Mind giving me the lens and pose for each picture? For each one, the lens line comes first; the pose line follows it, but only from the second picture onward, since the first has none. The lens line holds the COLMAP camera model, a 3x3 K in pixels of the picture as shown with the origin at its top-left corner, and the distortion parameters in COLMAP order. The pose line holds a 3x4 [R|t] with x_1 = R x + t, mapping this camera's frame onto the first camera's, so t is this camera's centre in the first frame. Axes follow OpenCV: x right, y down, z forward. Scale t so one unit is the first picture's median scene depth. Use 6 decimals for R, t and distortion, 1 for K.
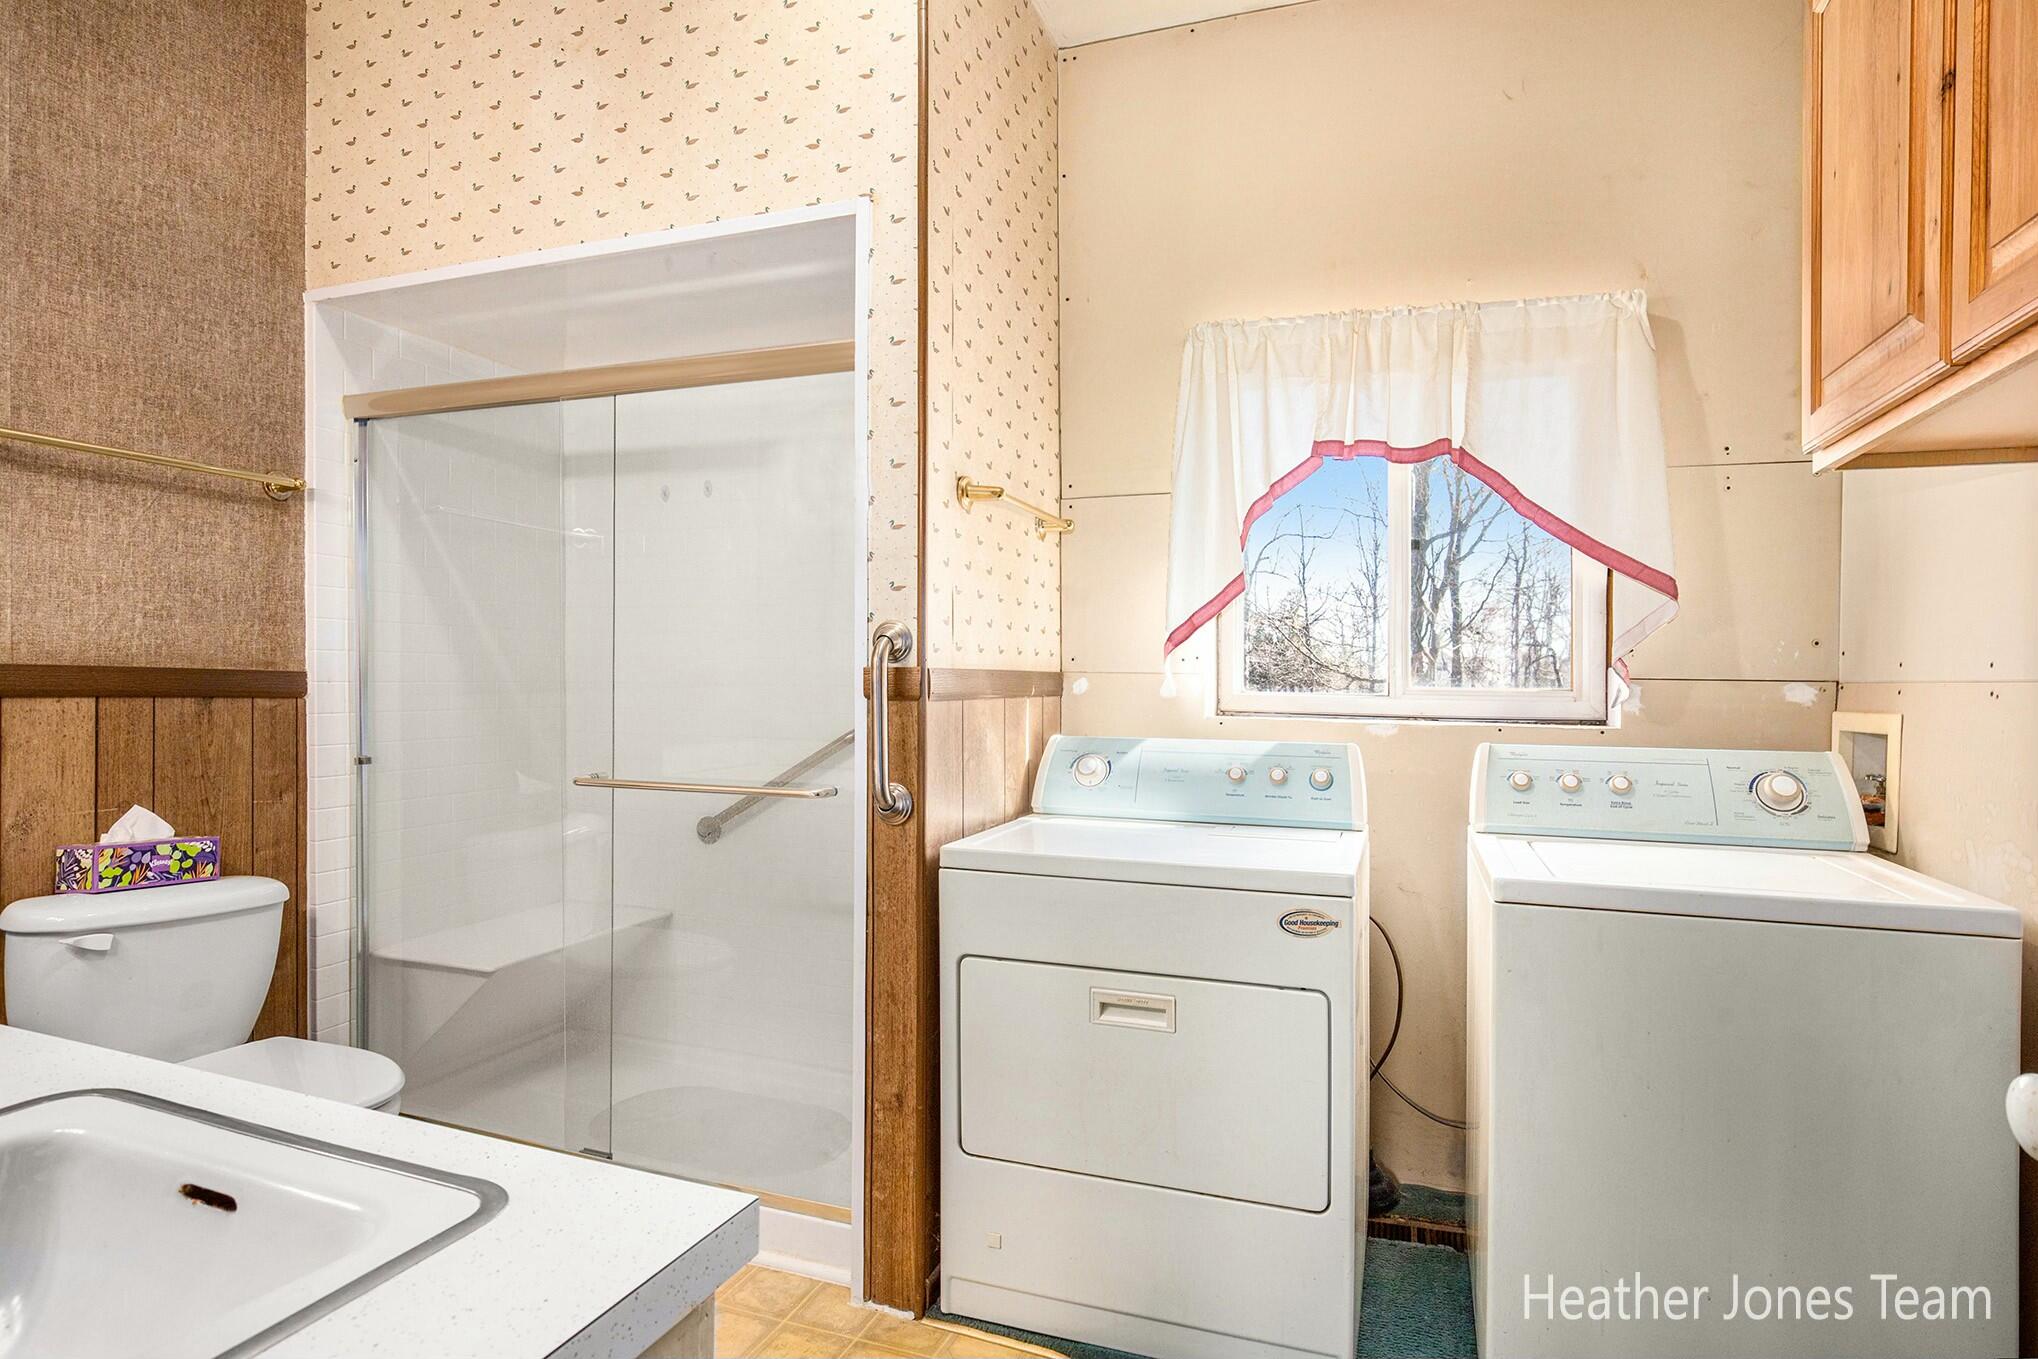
lens RADIAL K [[1097.3, 0, 1019.0], [0, 1097.3, 679.5], [0, 0, 1]] dist [0.001270, 0.000480]
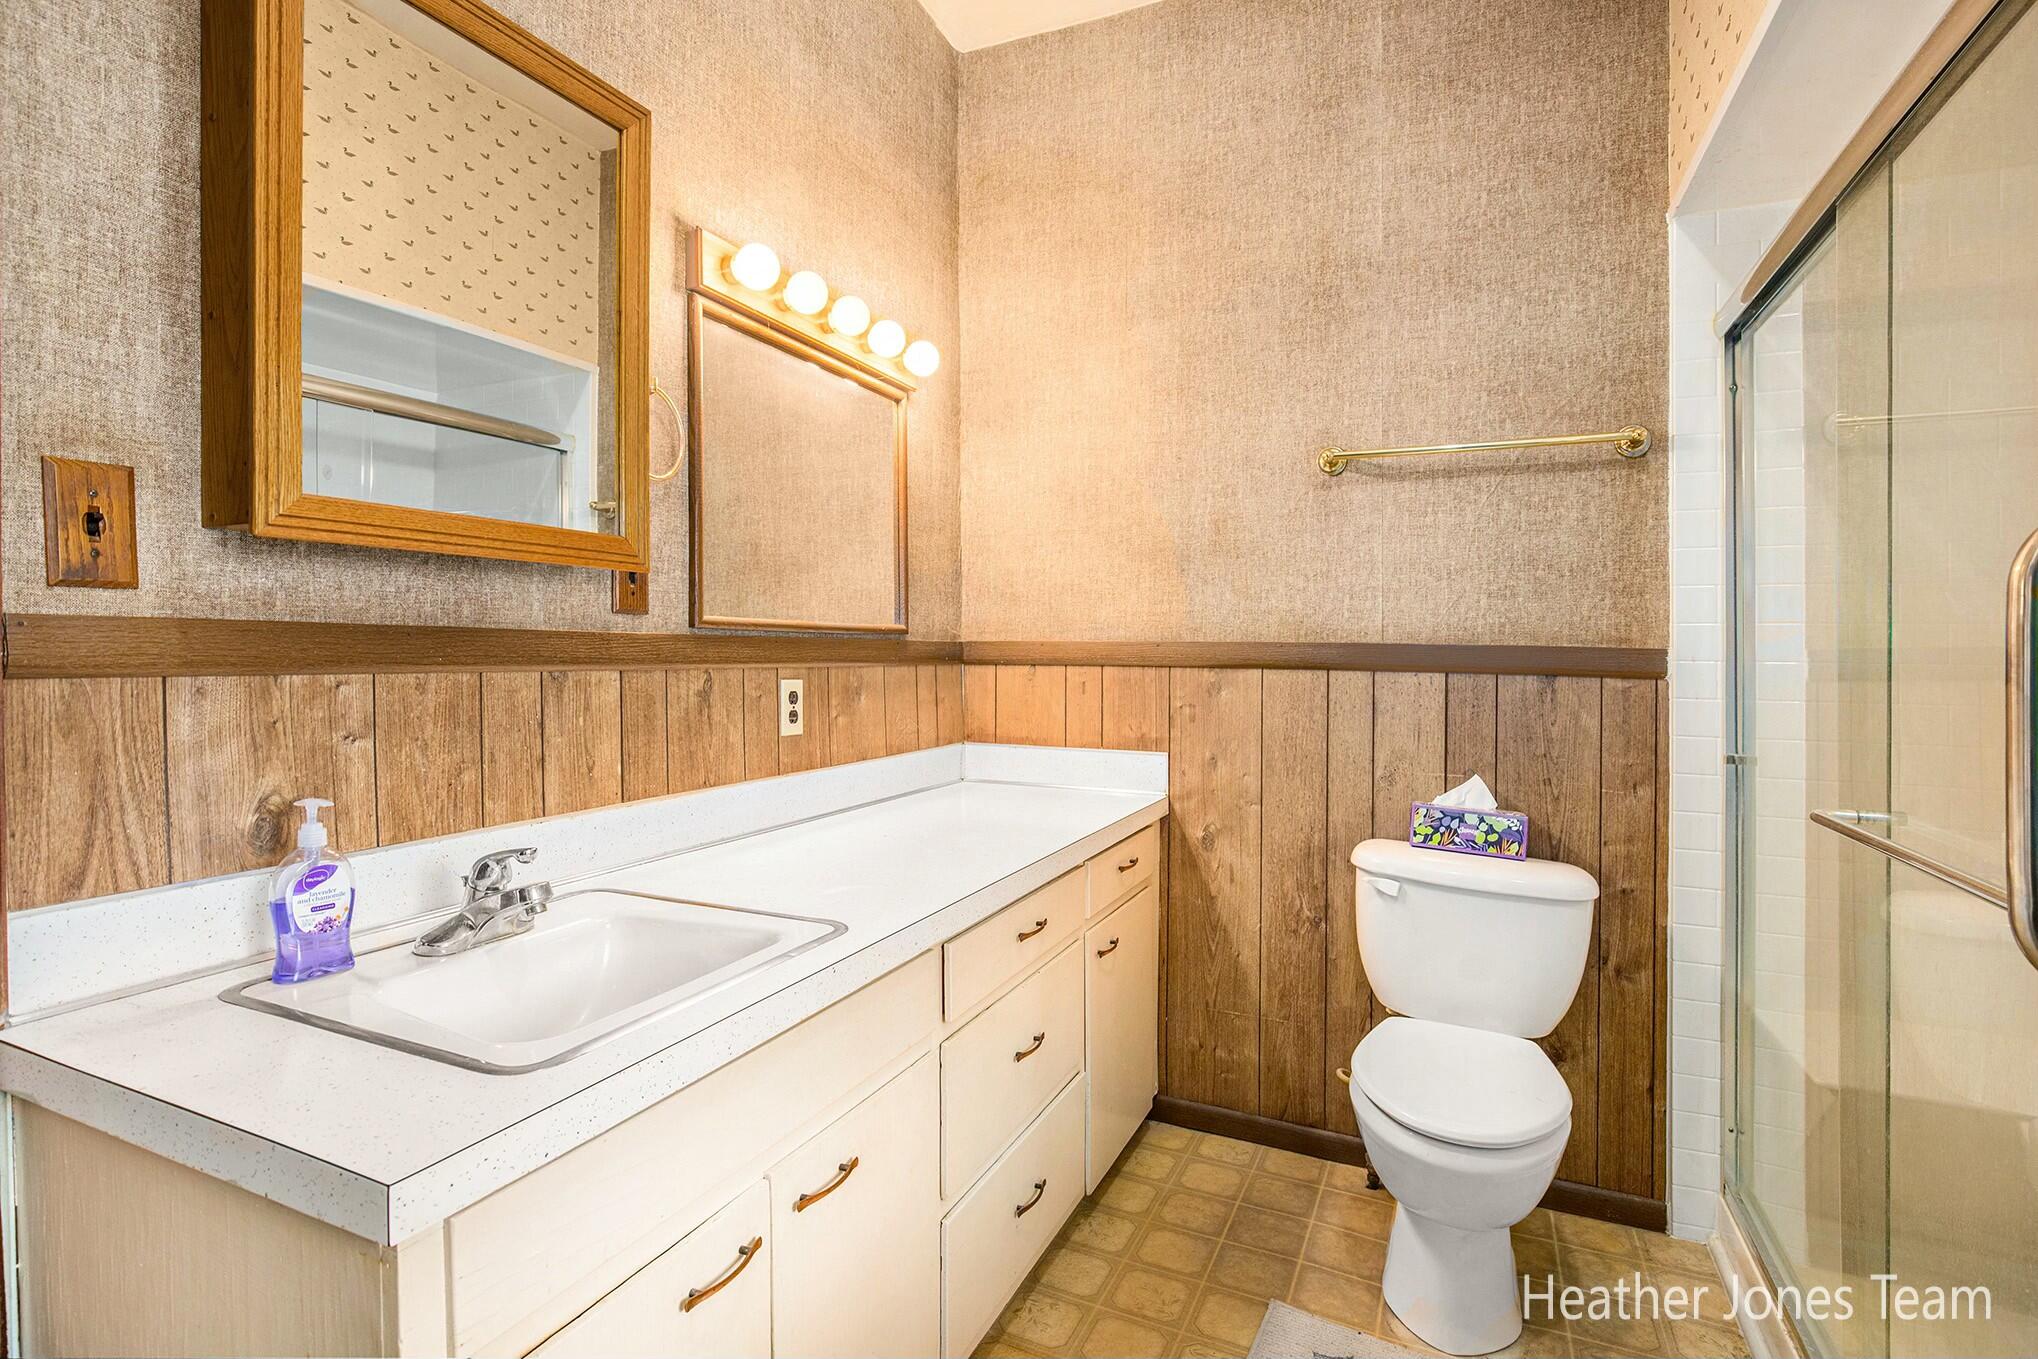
lens RADIAL K [[980.3, 0, 1019.0], [0, 980.3, 679.5], [0, 0, 1]] dist [-0.021868, 0.000046]
pose [[-0.075459, 0.007687, -0.997119, 0.167896], [-0.015503, 0.999840, 0.008881, 0.019951], [0.997028, 0.016128, -0.075328, 0.612790]]
